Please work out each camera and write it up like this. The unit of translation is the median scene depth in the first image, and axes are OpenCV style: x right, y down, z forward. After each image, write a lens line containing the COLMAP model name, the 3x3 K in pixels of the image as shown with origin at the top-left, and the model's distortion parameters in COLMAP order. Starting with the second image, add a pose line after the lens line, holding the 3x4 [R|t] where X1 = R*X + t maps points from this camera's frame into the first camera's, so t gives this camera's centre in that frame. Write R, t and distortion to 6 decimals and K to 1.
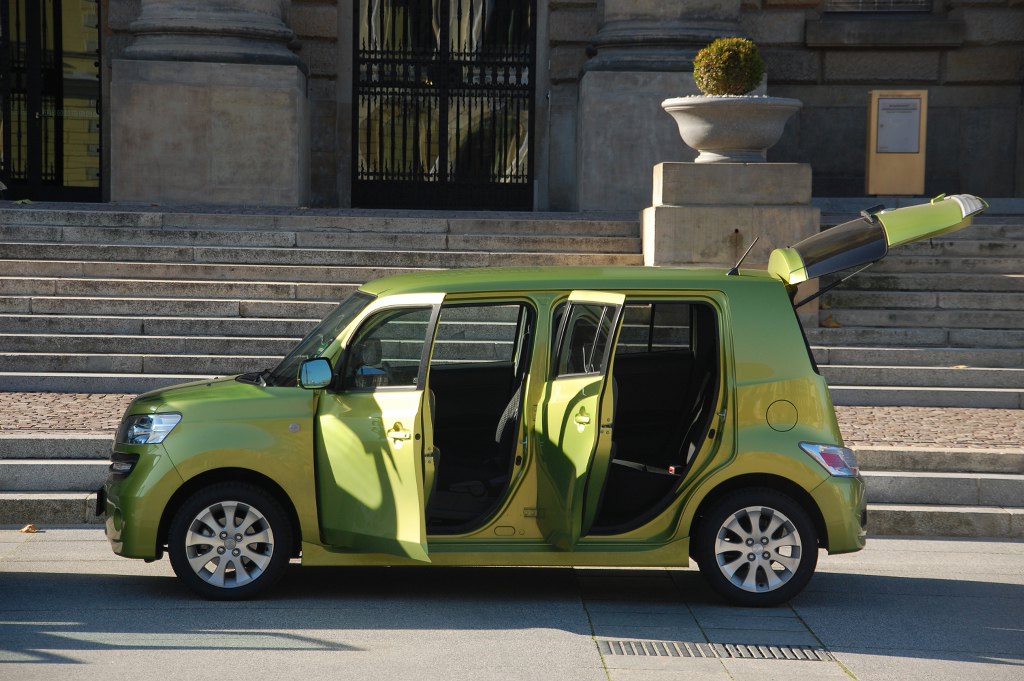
lens RADIAL K [[3839.0, 0, 512.0], [0, 3839.0, 340.5], [0, 0, 1]] dist [1.661667, 1.678125]
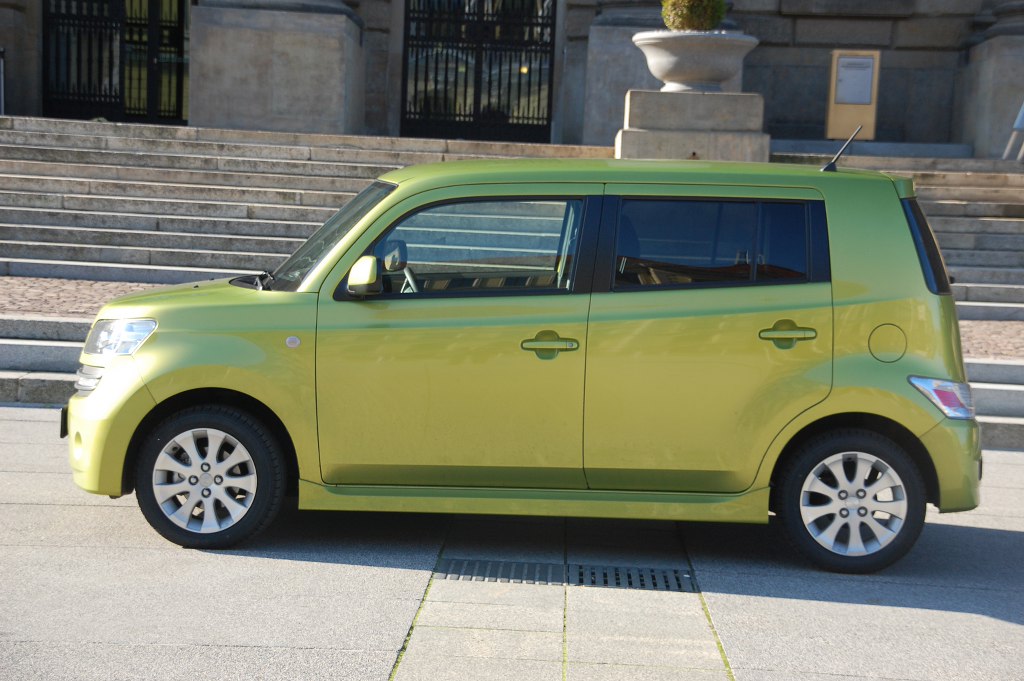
lens RADIAL K [[2564.2, 0, 512.0], [0, 2564.2, 340.5], [0, 0, 1]] dist [0.595844, 4.640638]
pose [[0.998673, 0.029584, -0.042143, 0.031698], [-0.028440, 0.999217, 0.027490, 0.005238], [0.042923, -0.026255, 0.998733, 0.209445]]
